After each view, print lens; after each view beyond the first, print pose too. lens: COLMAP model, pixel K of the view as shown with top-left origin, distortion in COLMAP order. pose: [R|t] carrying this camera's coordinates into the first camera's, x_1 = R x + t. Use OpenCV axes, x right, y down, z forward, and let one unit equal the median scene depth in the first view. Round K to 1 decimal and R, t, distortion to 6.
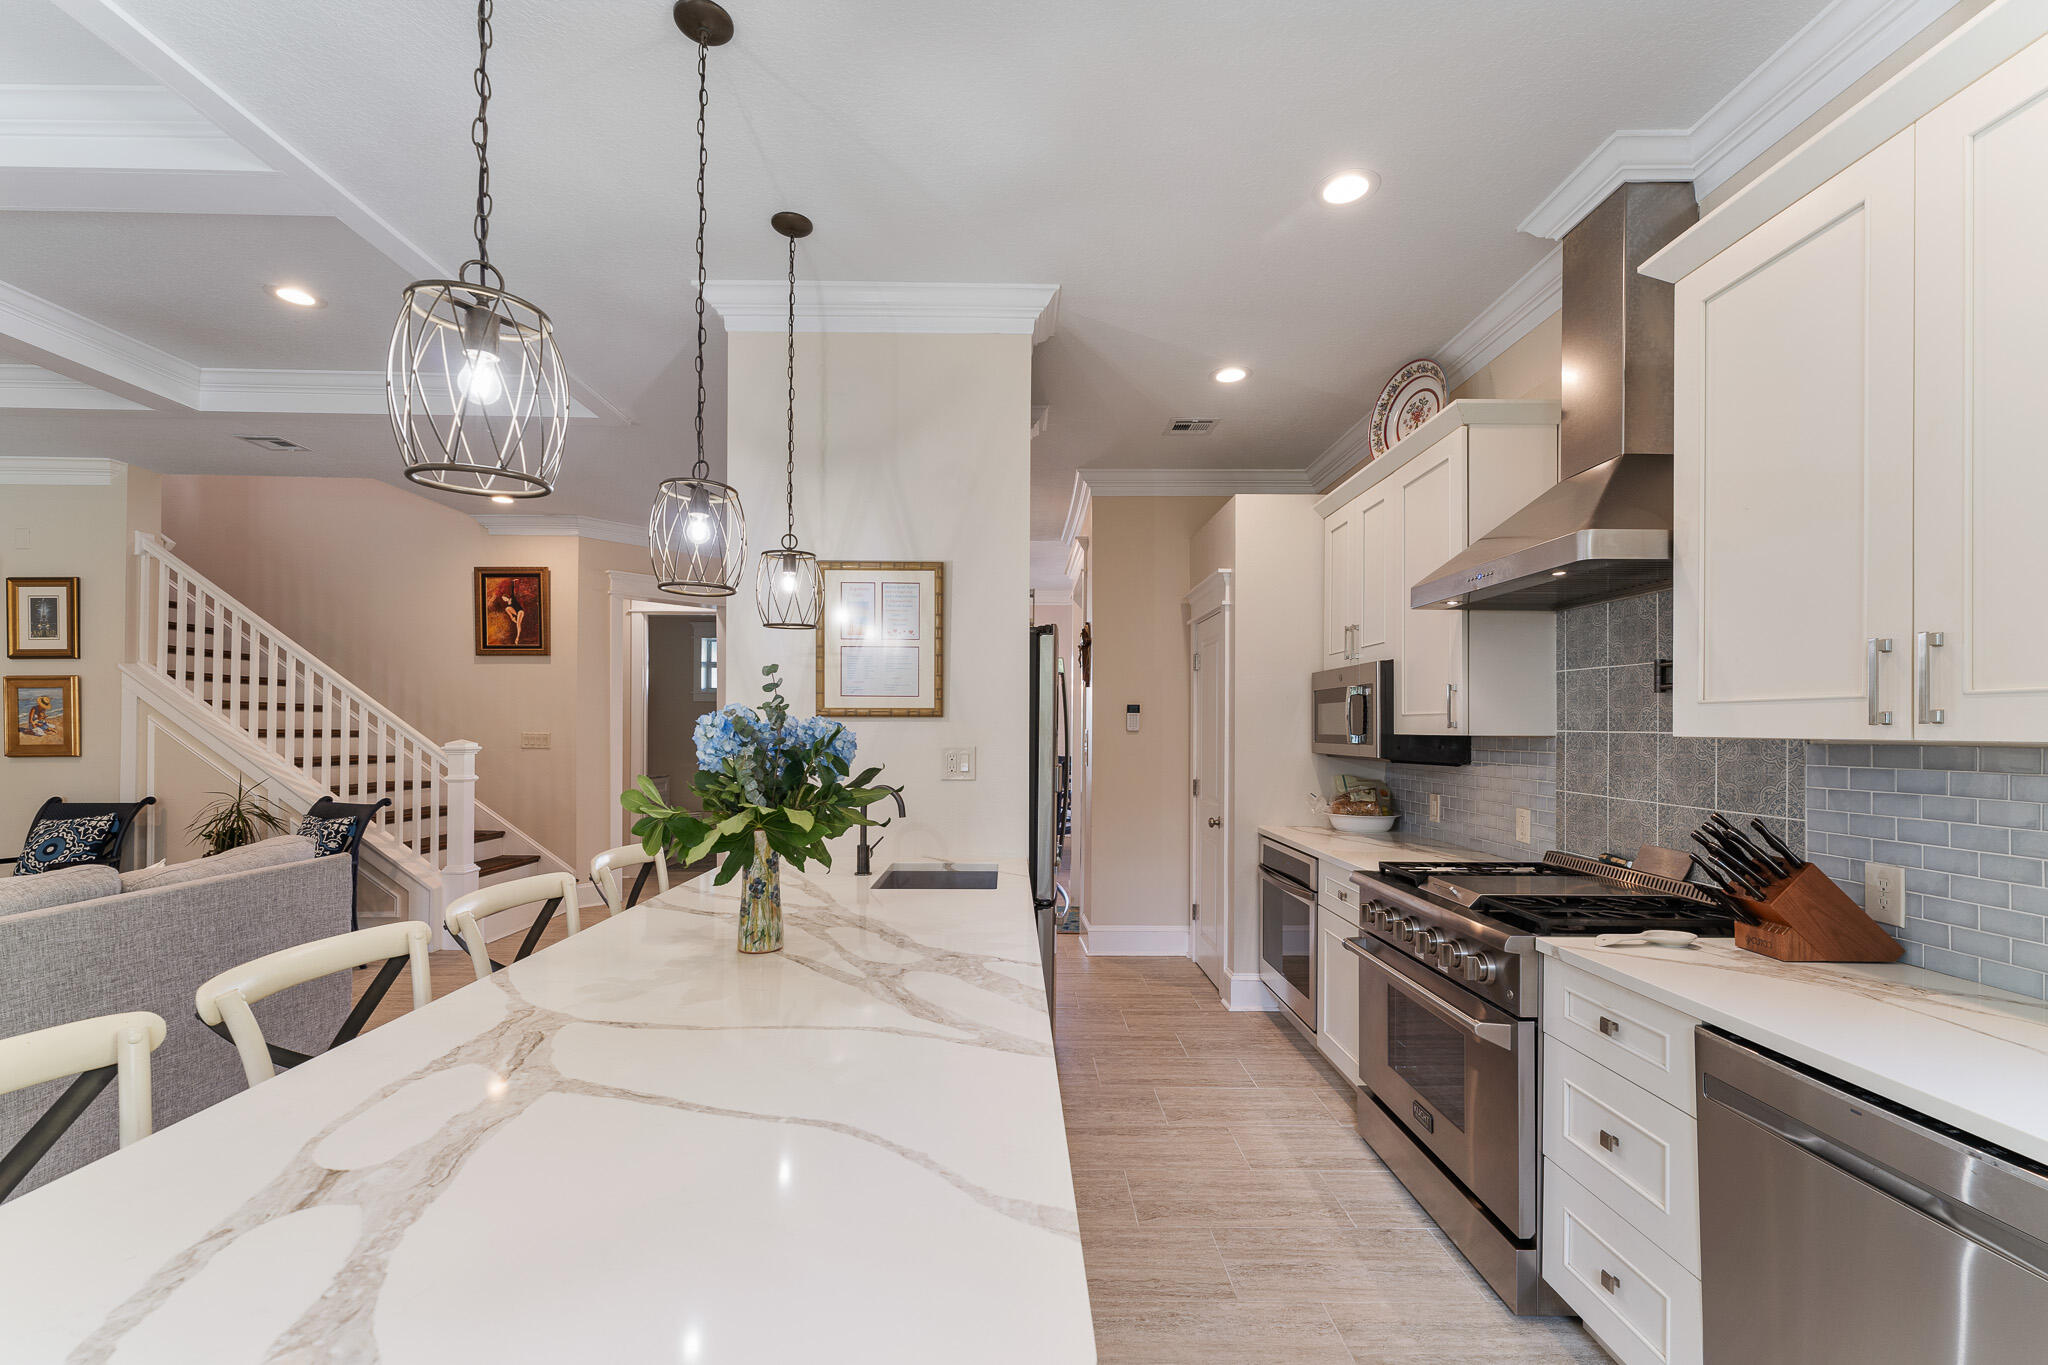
lens RADIAL K [[851.6, 0, 1030.0], [0, 851.6, 724.4], [0, 0, 1]] dist [-0.000086, -0.000053]
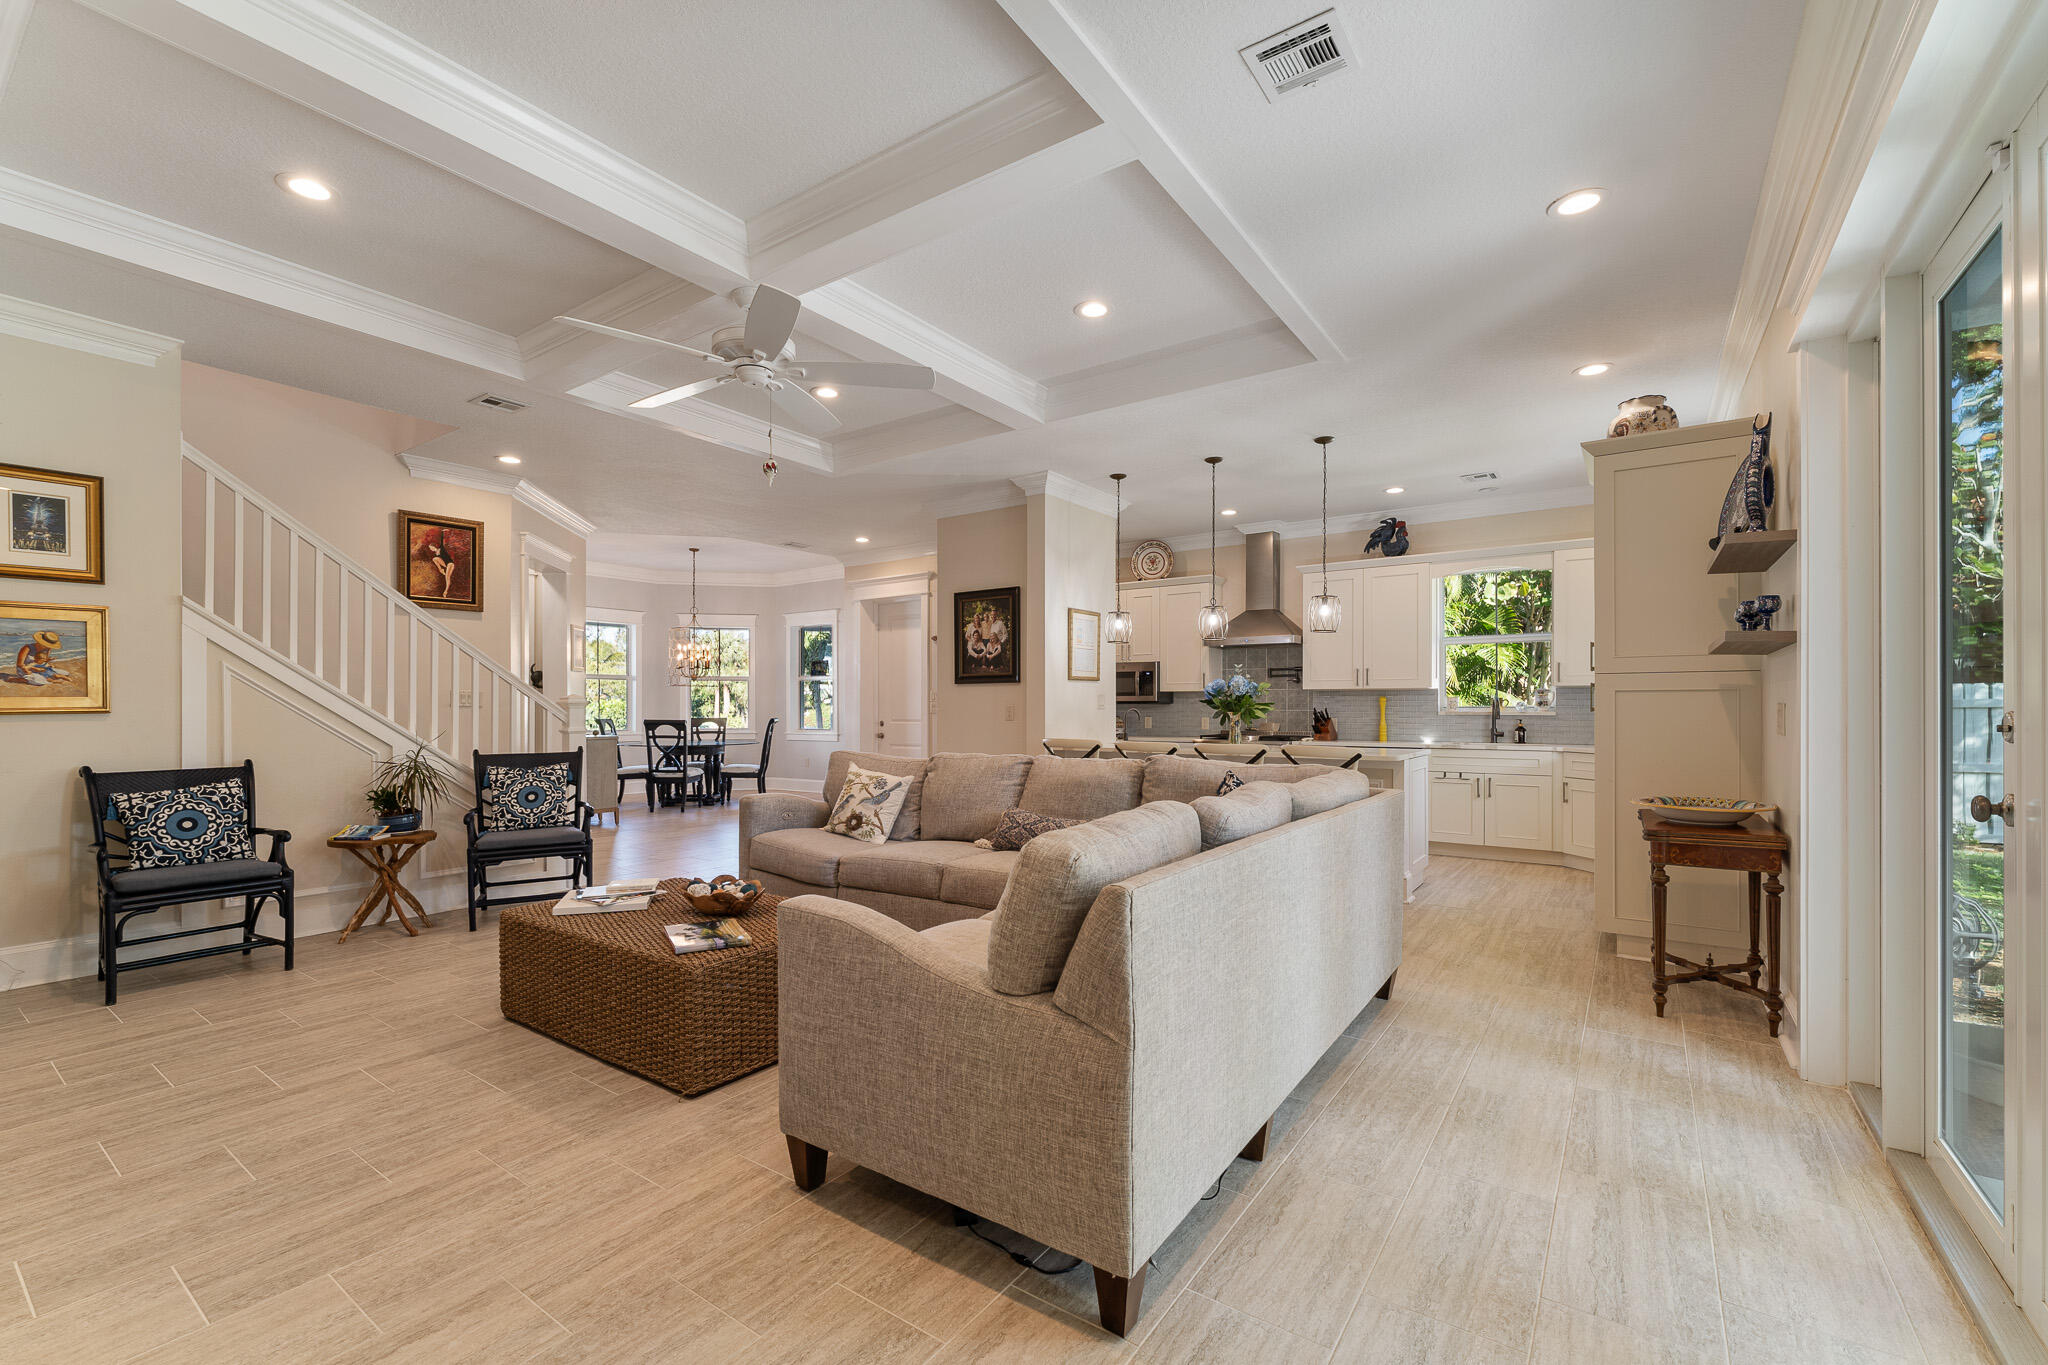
lens RADIAL K [[861.2, 0, 1023.2], [0, 861.2, 697.8], [0, 0, 1]] dist [-0.000926, -0.000052]
pose [[0.592744, 0.002780, 0.805386, -1.109016], [-0.000920, 0.999996, -0.002775, 0.022383], [-0.805390, 0.000904, 0.592744, -0.101994]]
